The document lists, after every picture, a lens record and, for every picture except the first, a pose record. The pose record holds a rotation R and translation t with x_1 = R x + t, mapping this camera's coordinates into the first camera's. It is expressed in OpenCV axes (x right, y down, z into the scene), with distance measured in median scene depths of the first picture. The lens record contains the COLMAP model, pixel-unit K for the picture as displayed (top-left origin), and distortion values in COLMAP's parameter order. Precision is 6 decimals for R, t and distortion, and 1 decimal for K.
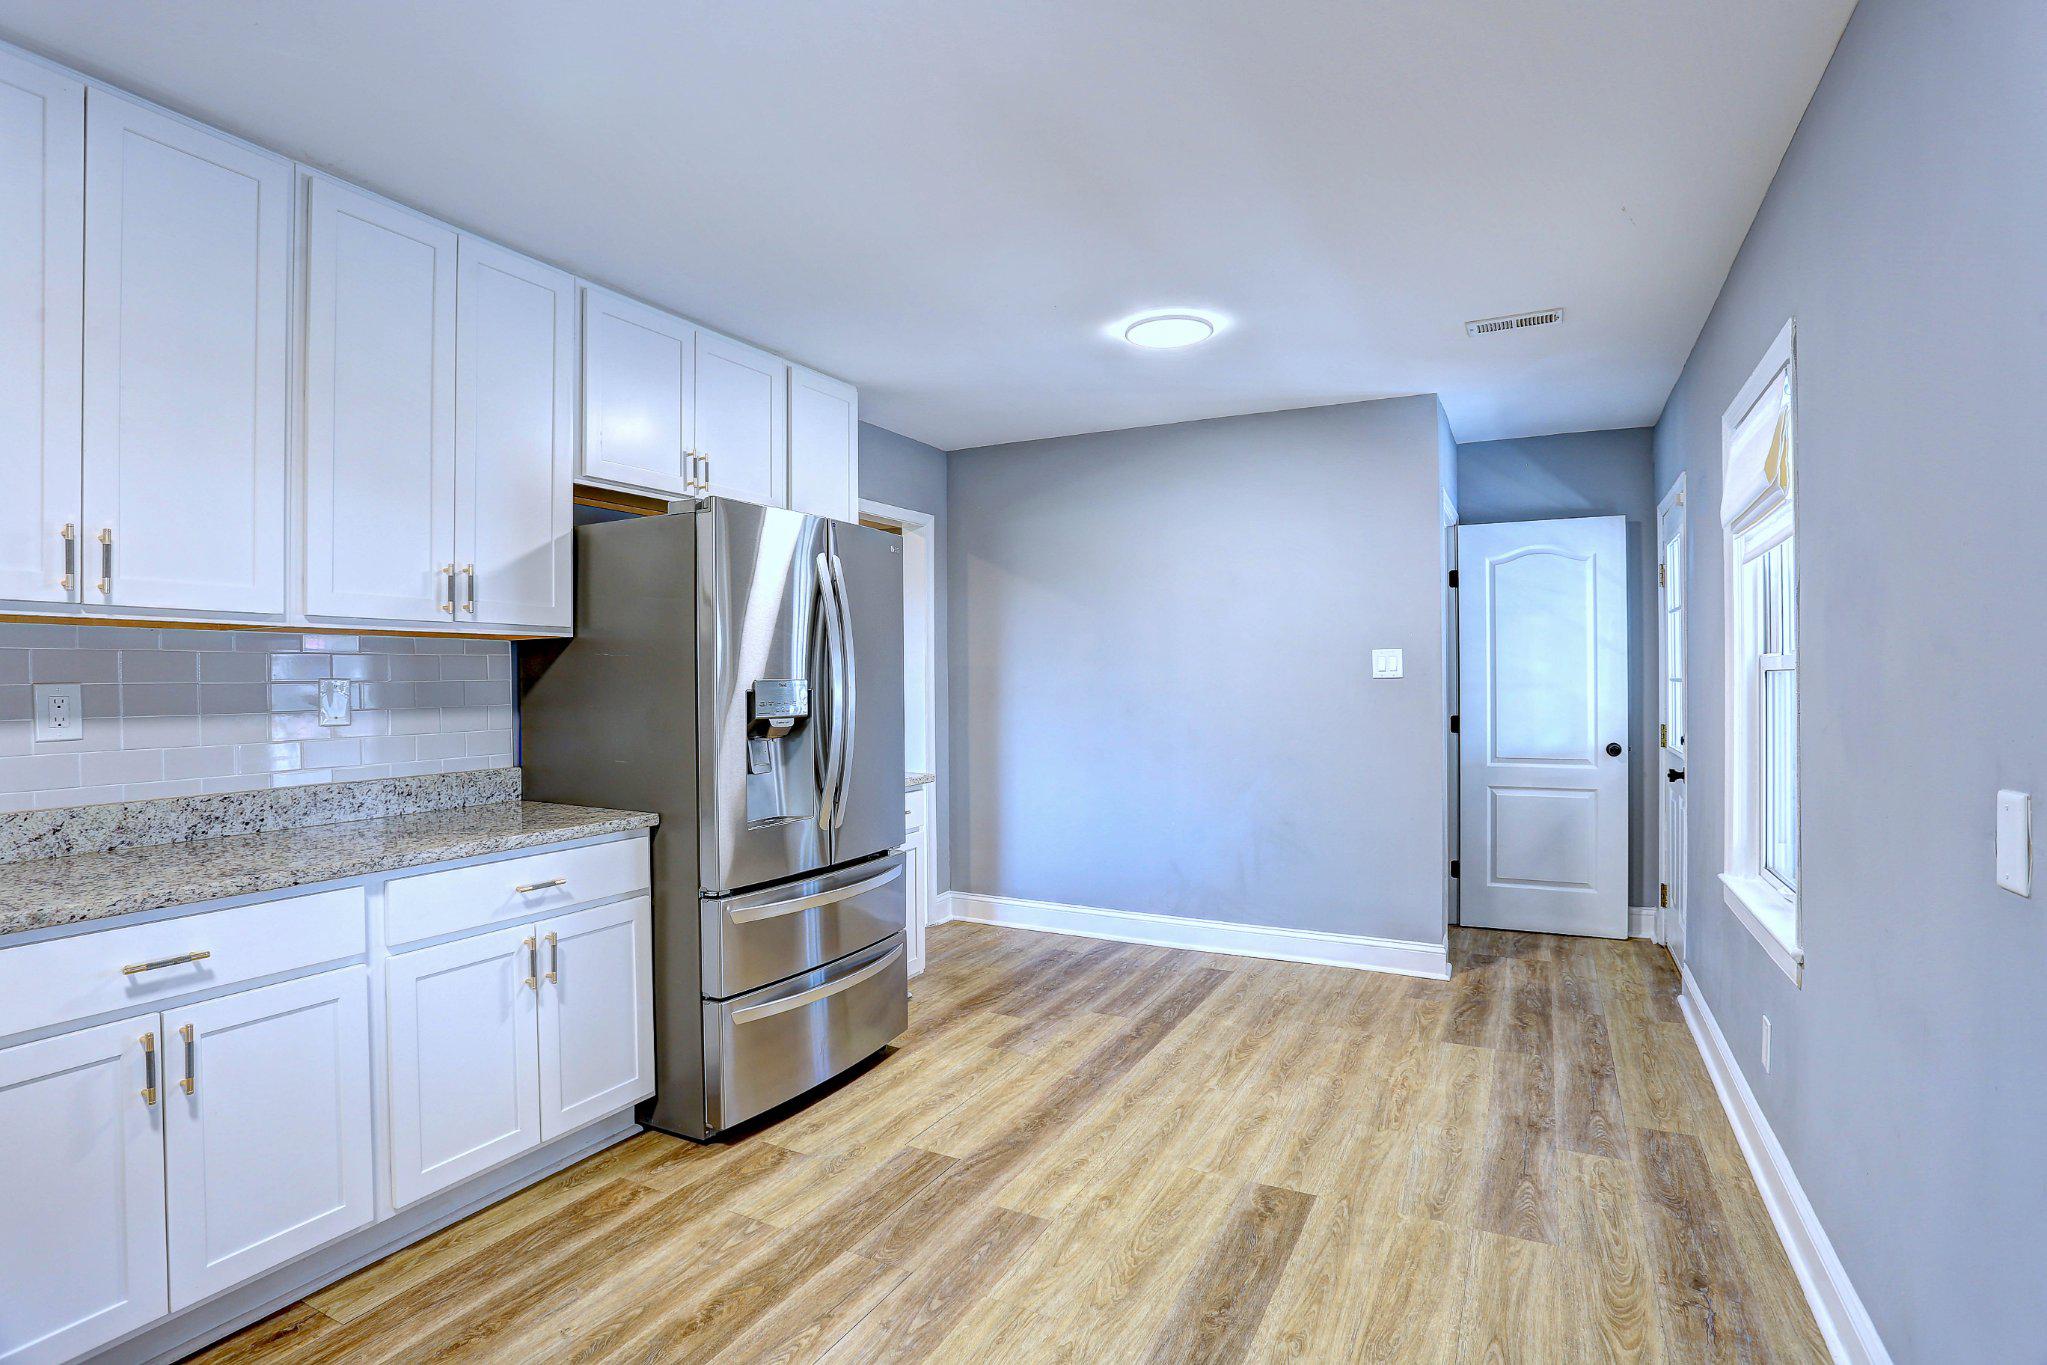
lens RADIAL K [[1048.0, 0, 1026.5], [0, 1048.0, 677.7], [0, 0, 1]] dist [-0.005011, 0.000560]
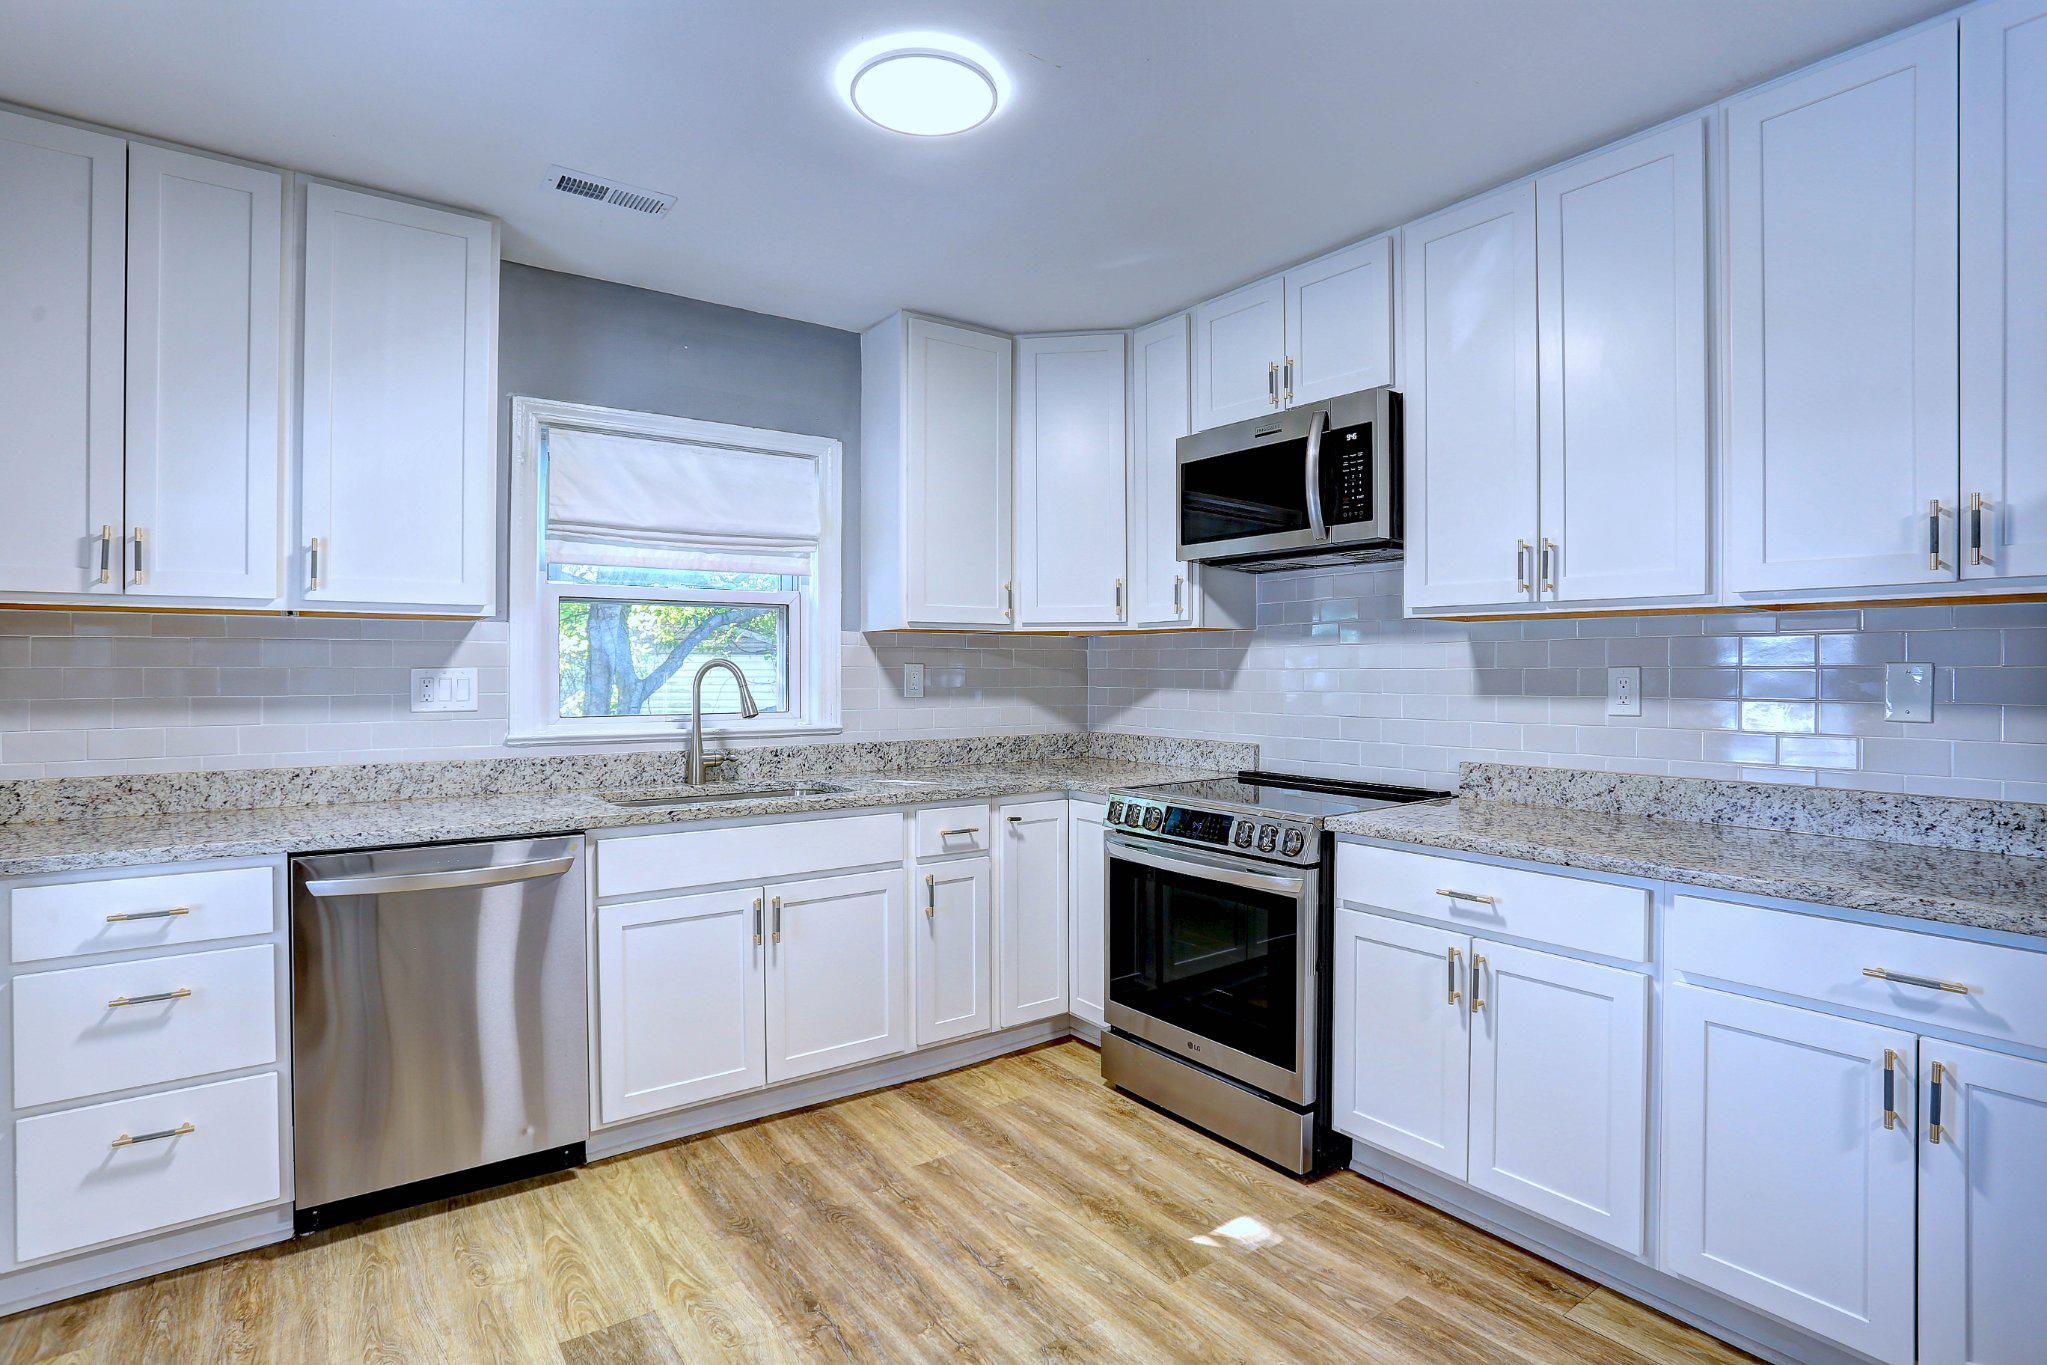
lens RADIAL K [[1048.0, 0, 1028.5], [0, 1048.0, 676.7], [0, 0, 1]] dist [-0.005011, 0.000560]
pose [[-0.453029, 0.015005, -0.891369, 0.389168], [0.005963, 0.999887, 0.013801, -0.003409], [0.891476, 0.000937, -0.453068, 0.858799]]
